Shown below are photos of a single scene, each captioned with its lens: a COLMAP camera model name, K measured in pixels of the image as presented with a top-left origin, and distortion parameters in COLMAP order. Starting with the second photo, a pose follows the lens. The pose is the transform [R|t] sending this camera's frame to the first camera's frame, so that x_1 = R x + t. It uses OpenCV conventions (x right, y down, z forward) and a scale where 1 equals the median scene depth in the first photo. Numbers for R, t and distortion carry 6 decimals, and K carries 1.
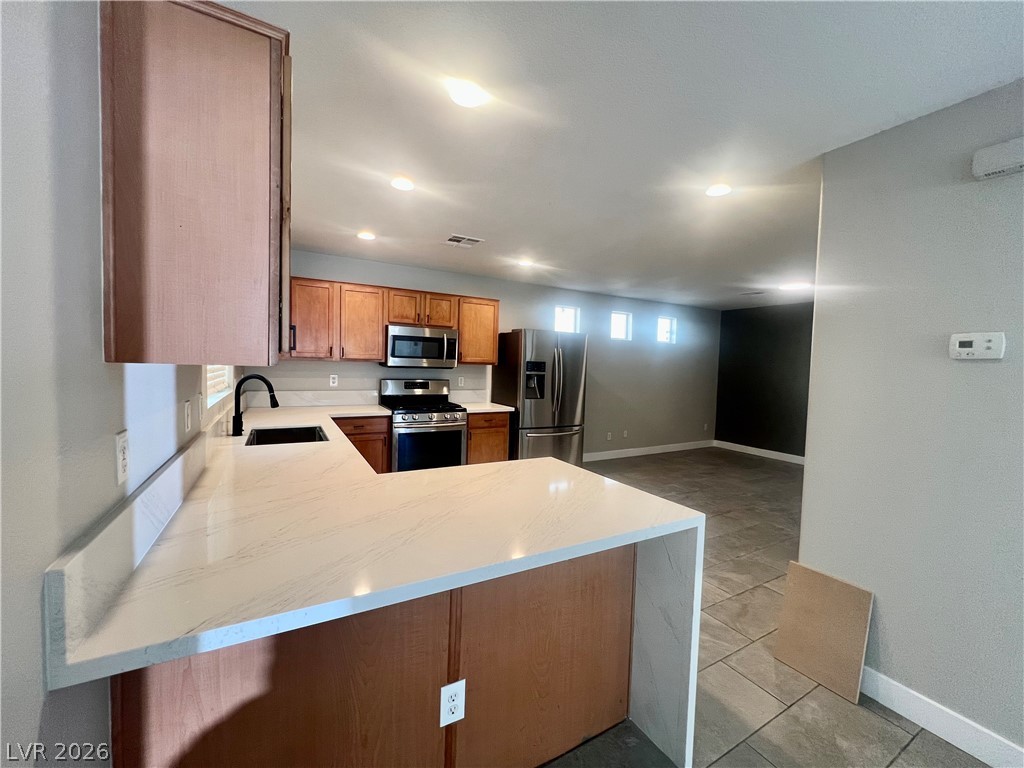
lens RADIAL K [[411.1, 0, 512.0], [0, 411.1, 384.0], [0, 0, 1]] dist [0.001056, 0.000039]
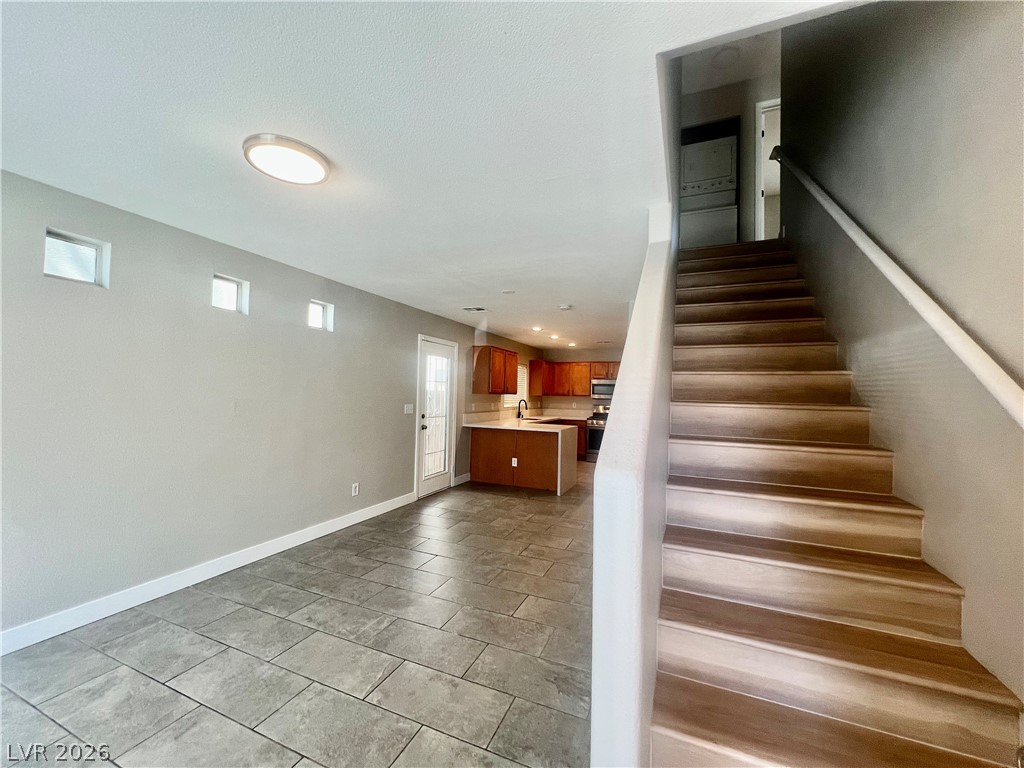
lens RADIAL K [[410.4, 0, 511.8], [0, 410.4, 382.5], [0, 0, 1]] dist [0.000117, -0.000133]
pose [[0.603903, -0.041477, -0.795978, 1.085821], [-0.047513, 0.994996, -0.087895, 0.077319], [0.795641, 0.090900, 0.598910, -0.585695]]
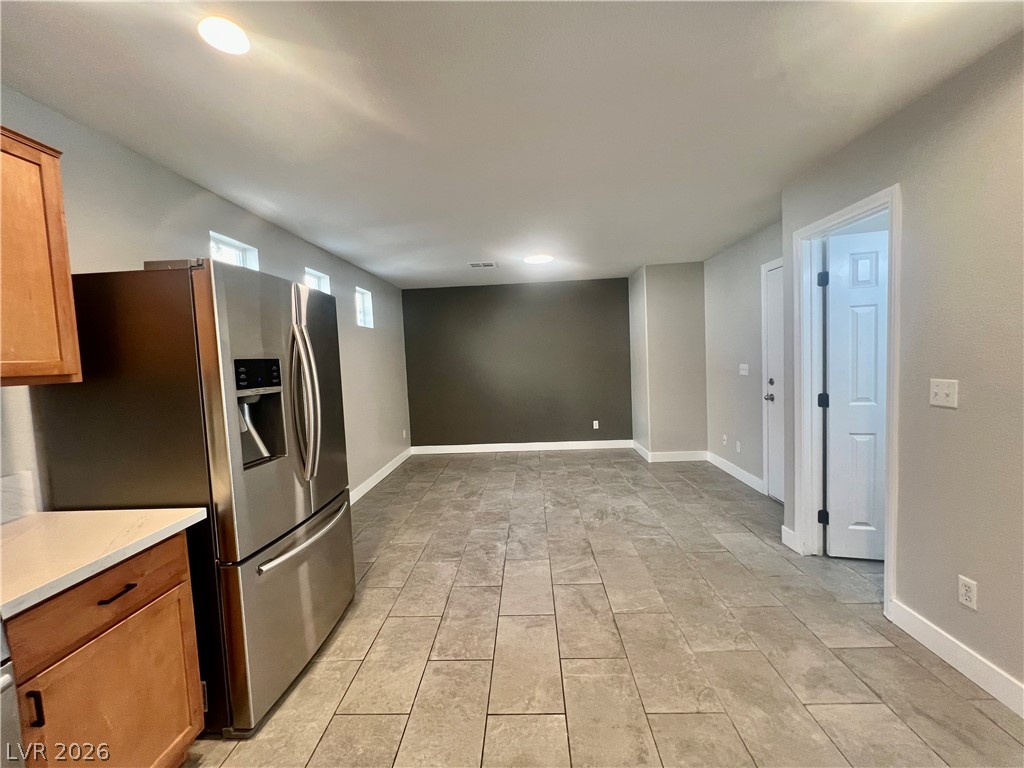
lens RADIAL K [[410.4, 0, 511.8], [0, 410.4, 382.5], [0, 0, 1]] dist [0.000117, -0.000133]
pose [[0.530474, -0.107440, 0.840865, -0.128464], [0.106729, 0.992507, 0.059484, -0.033368], [-0.840955, 0.058190, 0.537967, 0.646463]]
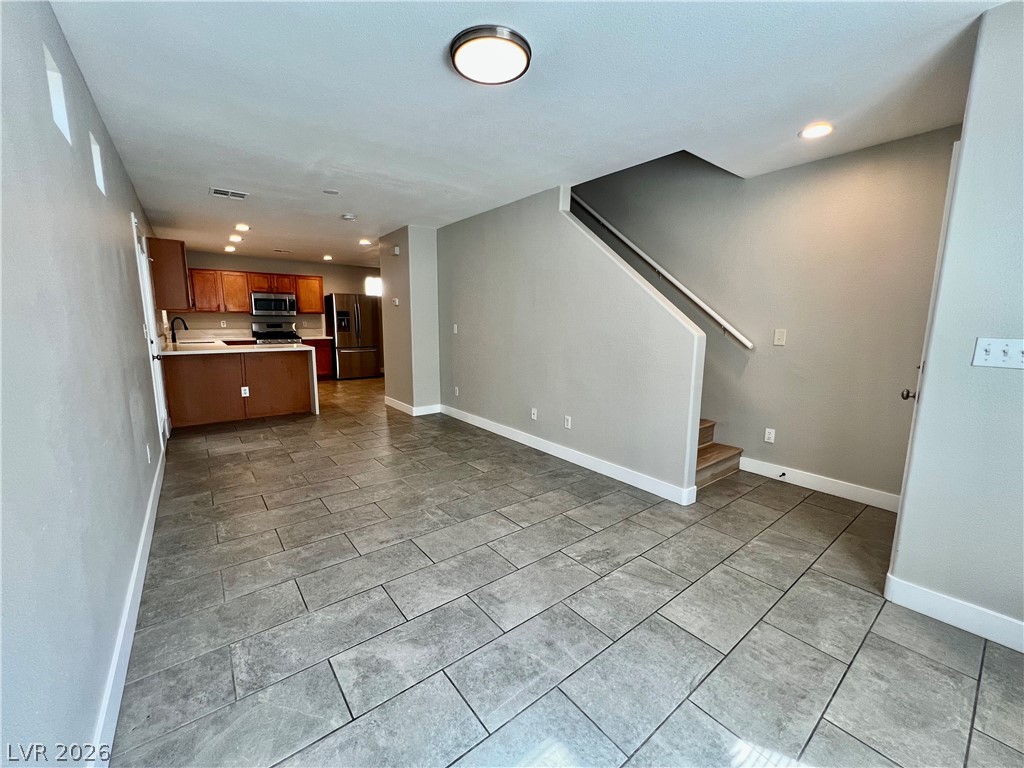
lens RADIAL K [[410.4, 0, 511.8], [0, 410.4, 382.5], [0, 0, 1]] dist [0.000117, -0.000133]
pose [[0.989335, -0.047633, 0.137651, 0.556593], [0.033718, 0.994243, 0.101710, 0.105078], [-0.141704, -0.095984, 0.985245, -0.980153]]
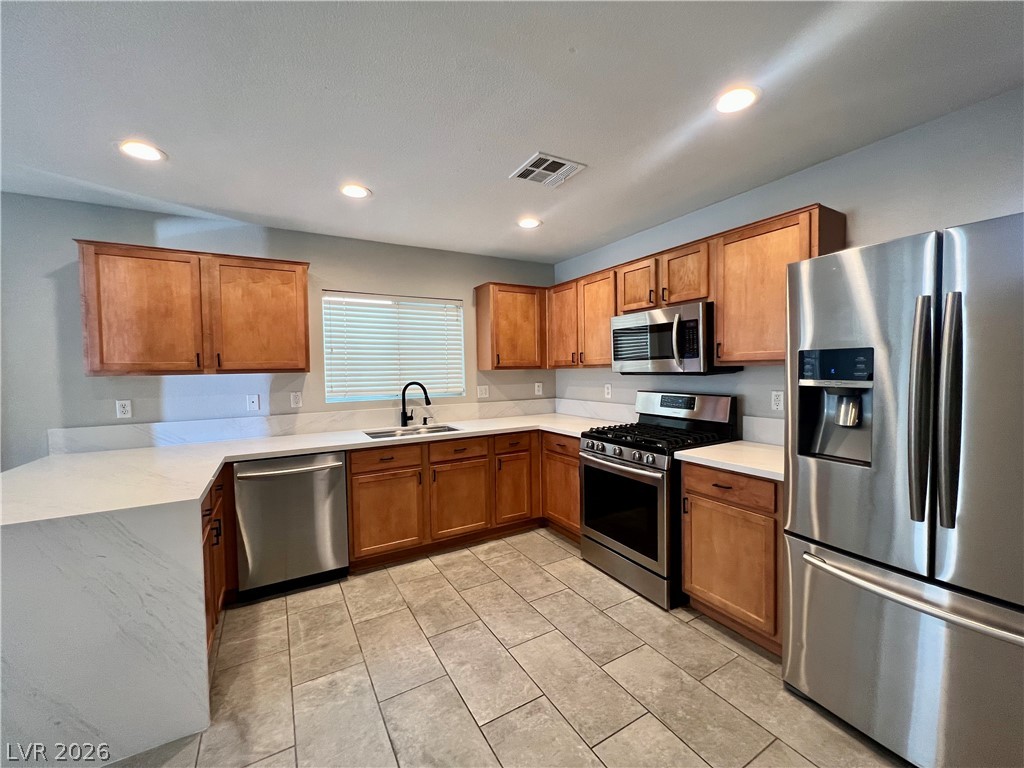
lens RADIAL K [[411.1, 0, 512.0], [0, 411.1, 384.0], [0, 0, 1]] dist [0.001056, 0.000039]
pose [[0.002529, 0.004724, -0.999986, 0.405986], [-0.038991, 0.999229, 0.004622, -0.018465], [0.999236, 0.038979, 0.002711, 0.765348]]
